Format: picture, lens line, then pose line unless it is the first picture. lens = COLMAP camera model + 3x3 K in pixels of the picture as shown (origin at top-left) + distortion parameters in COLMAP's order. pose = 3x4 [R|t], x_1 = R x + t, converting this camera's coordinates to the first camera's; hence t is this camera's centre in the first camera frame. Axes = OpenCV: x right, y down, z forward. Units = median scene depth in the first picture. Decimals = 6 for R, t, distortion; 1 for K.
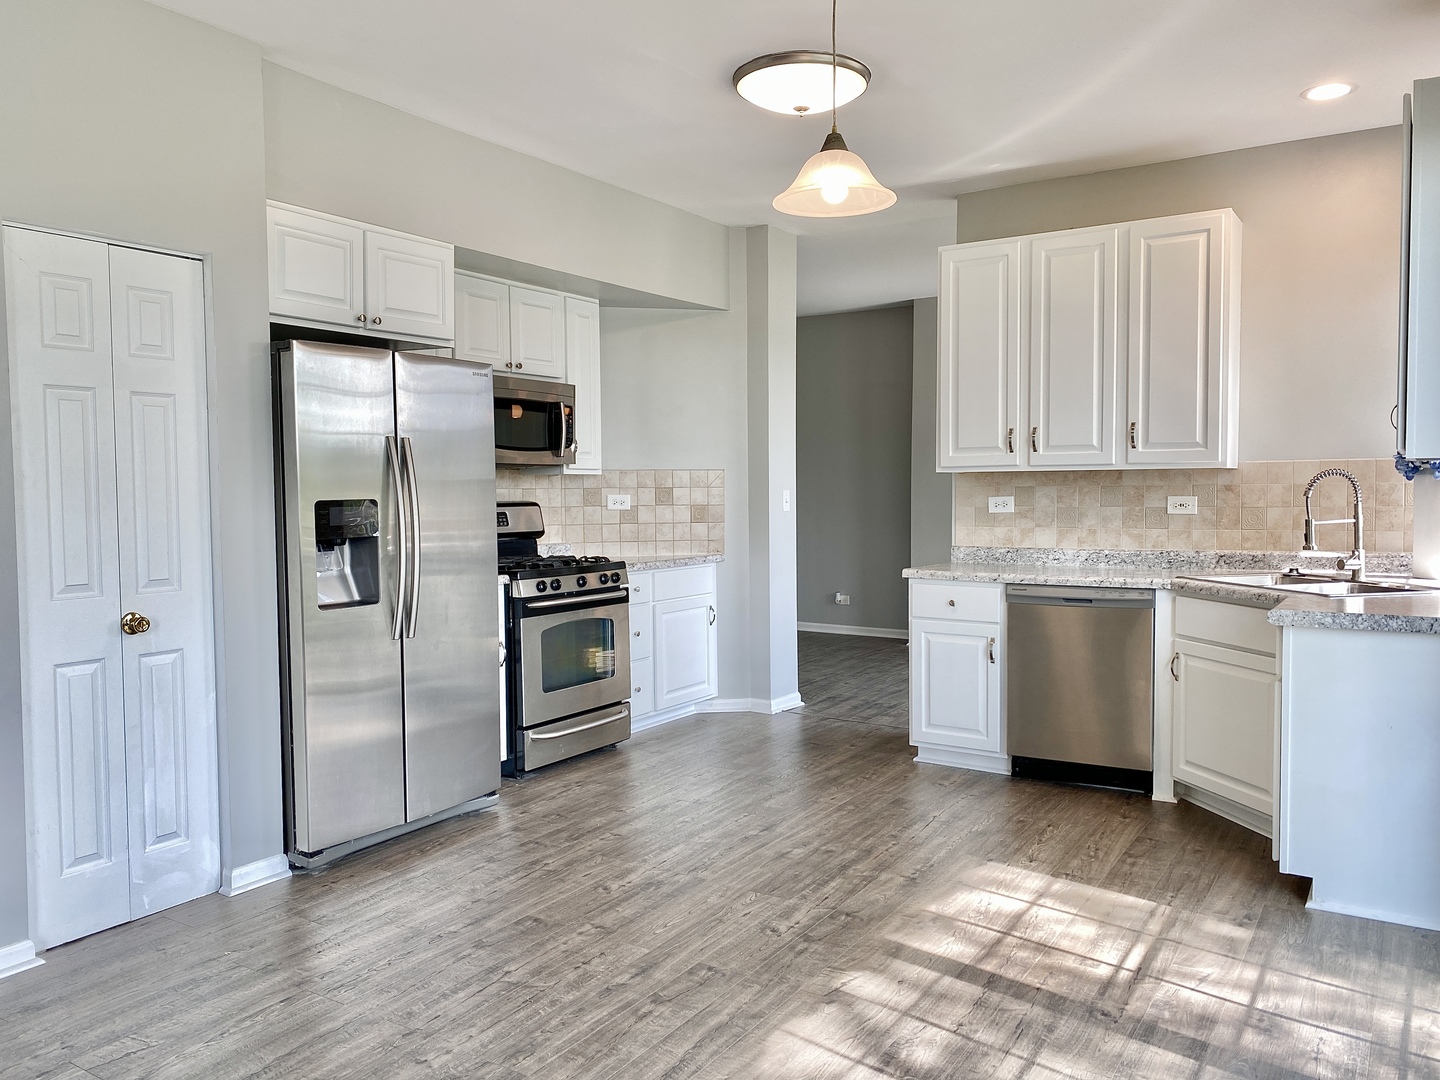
lens RADIAL K [[1093.9, 0, 720.0], [0, 1093.9, 540.0], [0, 0, 1]] dist [0.000638, 0.000116]
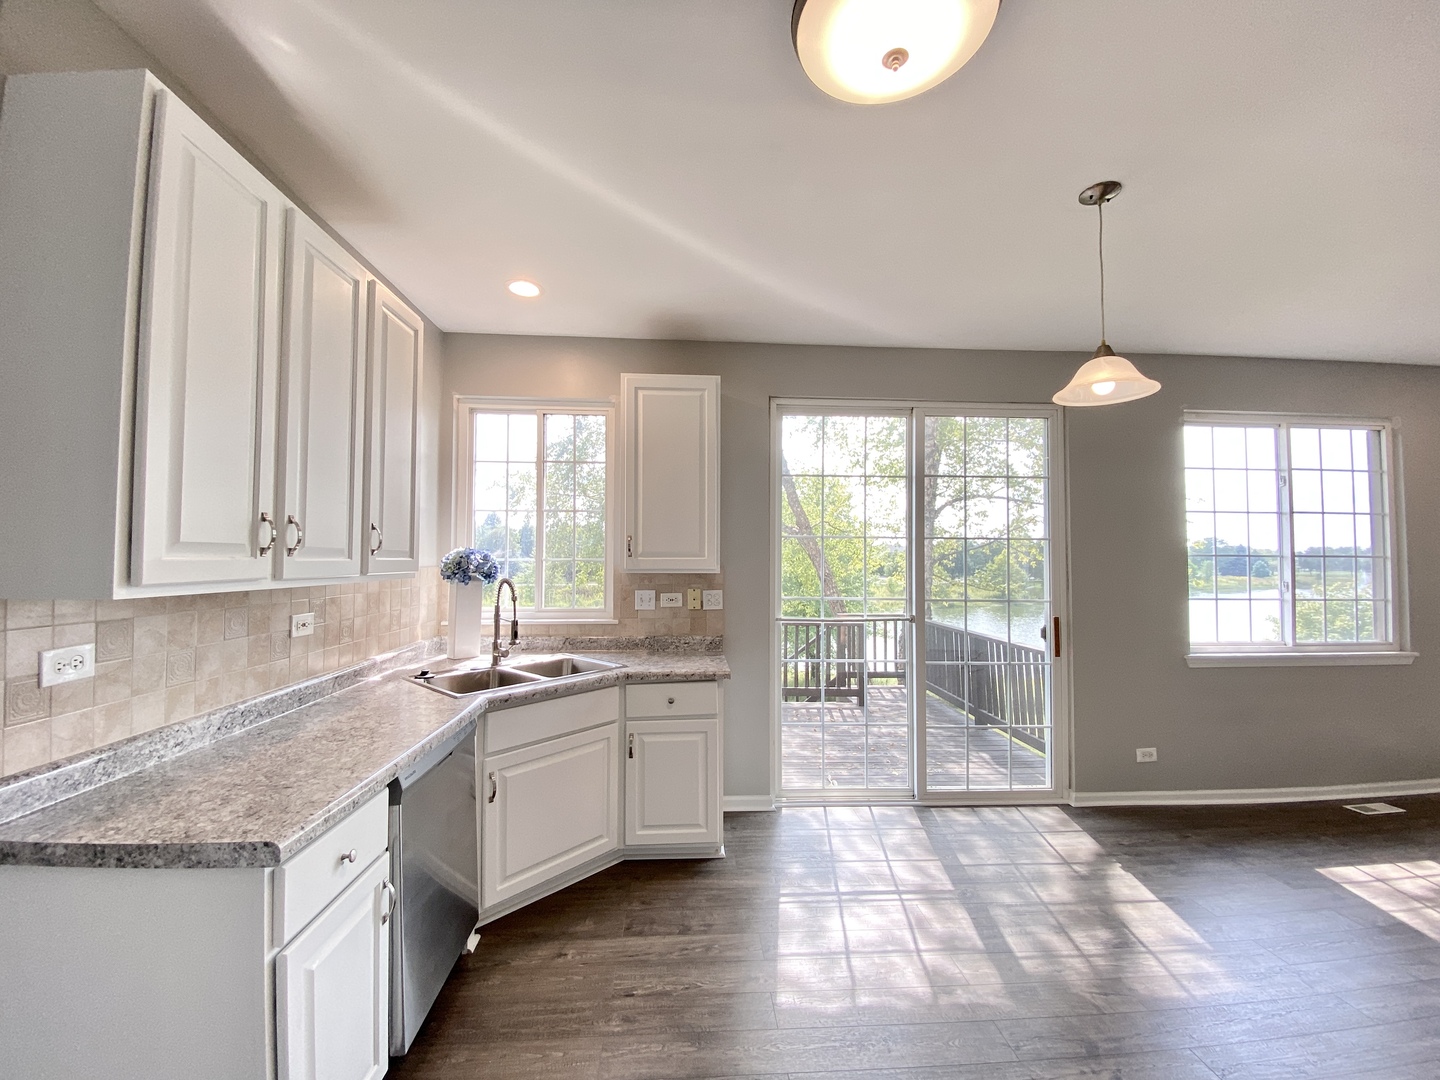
lens RADIAL K [[580.3, 0, 720.0], [0, 580.3, 540.0], [0, 0, 1]] dist [0.037189, -0.031389]
pose [[-0.589017, 0.035117, 0.807357, -0.107733], [0.041433, 0.999054, -0.013227, -0.075545], [-0.807057, 0.025661, -0.589915, 1.000659]]
